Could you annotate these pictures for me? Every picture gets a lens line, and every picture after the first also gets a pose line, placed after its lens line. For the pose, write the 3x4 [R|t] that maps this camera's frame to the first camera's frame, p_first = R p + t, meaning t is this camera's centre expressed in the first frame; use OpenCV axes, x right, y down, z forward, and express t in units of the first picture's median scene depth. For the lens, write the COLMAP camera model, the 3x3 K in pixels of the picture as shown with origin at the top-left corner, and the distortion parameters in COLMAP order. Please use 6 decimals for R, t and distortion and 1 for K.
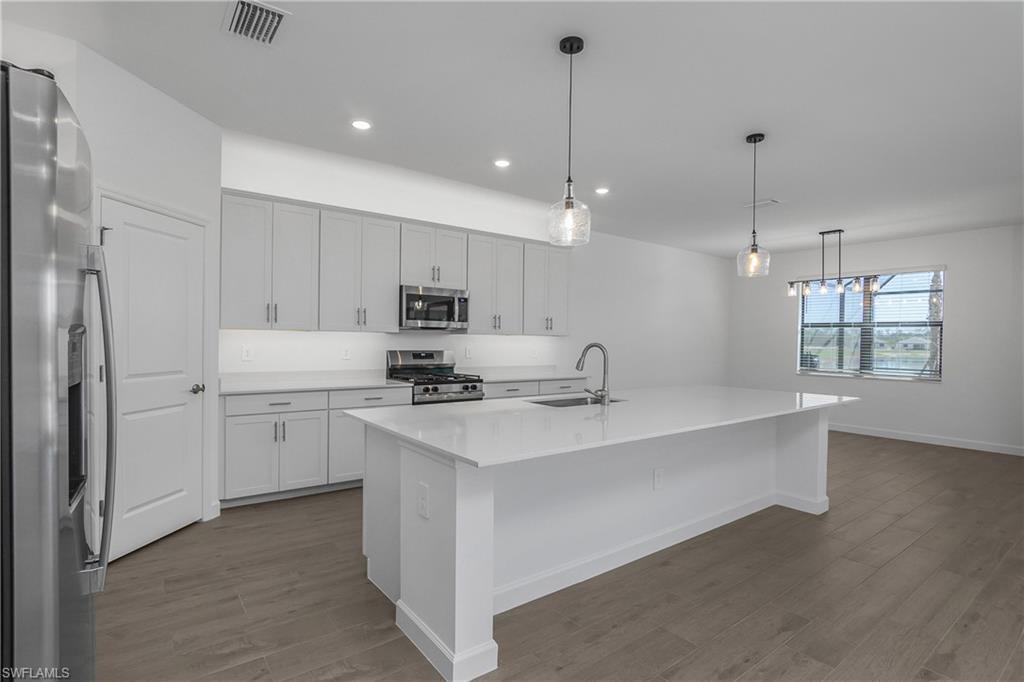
lens RADIAL K [[500.1, 0, 495.1], [0, 500.1, 349.5], [0, 0, 1]] dist [-0.022147, 0.000233]
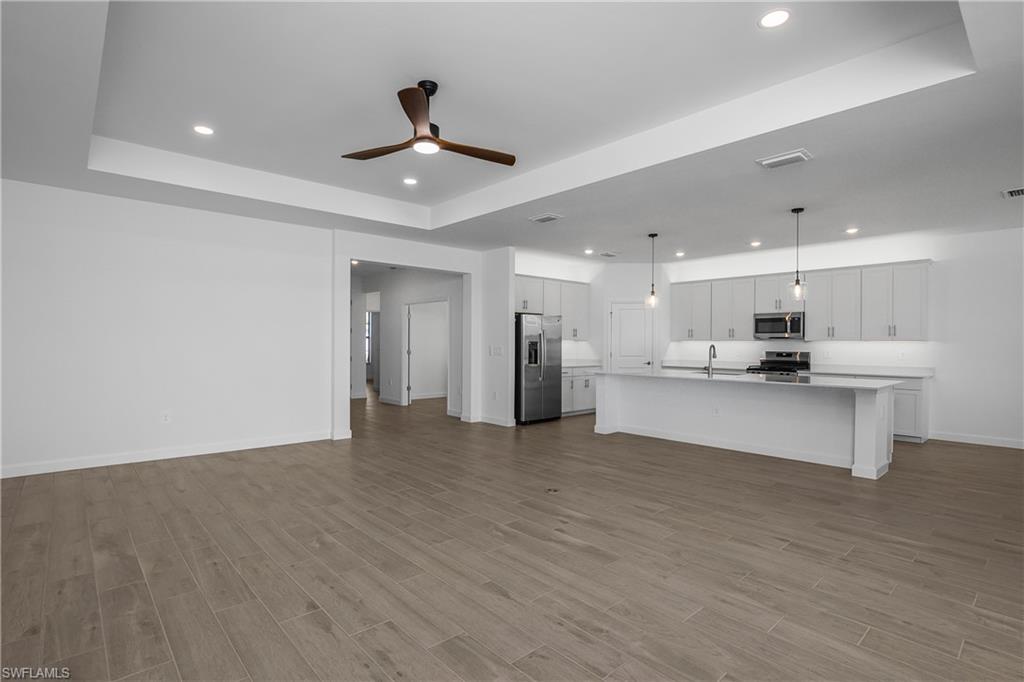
lens RADIAL K [[500.1, 0, 509.6], [0, 500.1, 348.6], [0, 0, 1]] dist [-0.022147, 0.000233]
pose [[0.096909, -0.004748, -0.995282, 1.366692], [-0.025451, 0.999650, -0.007247, 0.026059], [0.994968, 0.026033, 0.096754, -0.021243]]
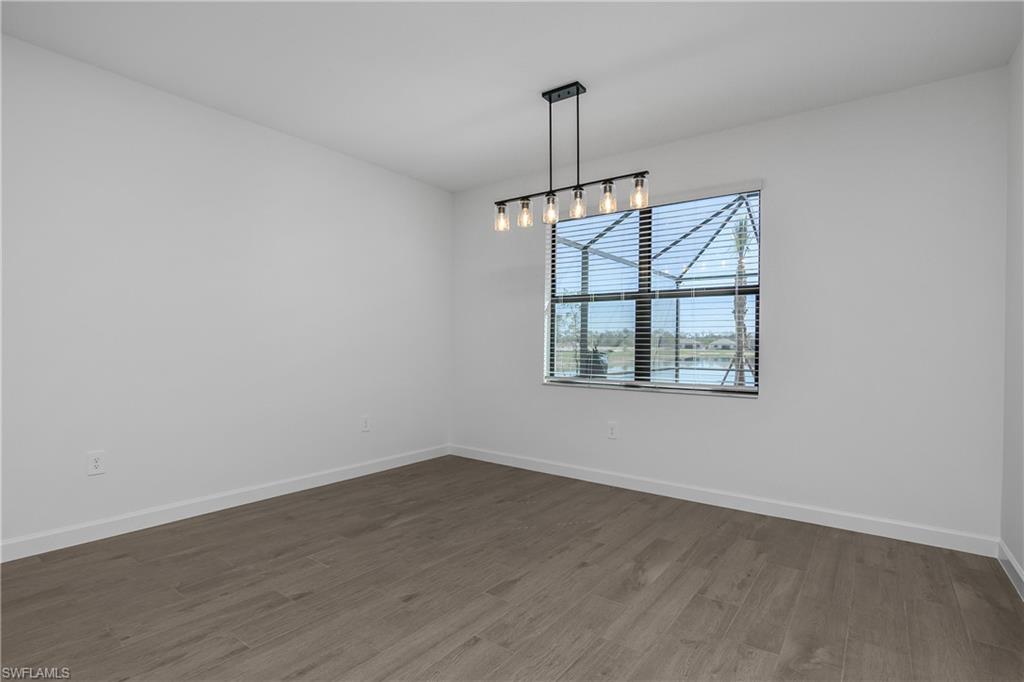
lens RADIAL K [[500.1, 0, 505.2], [0, 500.1, 349.5], [0, 0, 1]] dist [-0.022147, 0.000233]
pose [[0.957182, -0.010363, 0.289301, 0.612867], [0.012665, 0.999901, -0.006086, 0.019529], [-0.289210, 0.009489, 0.957219, 0.704511]]
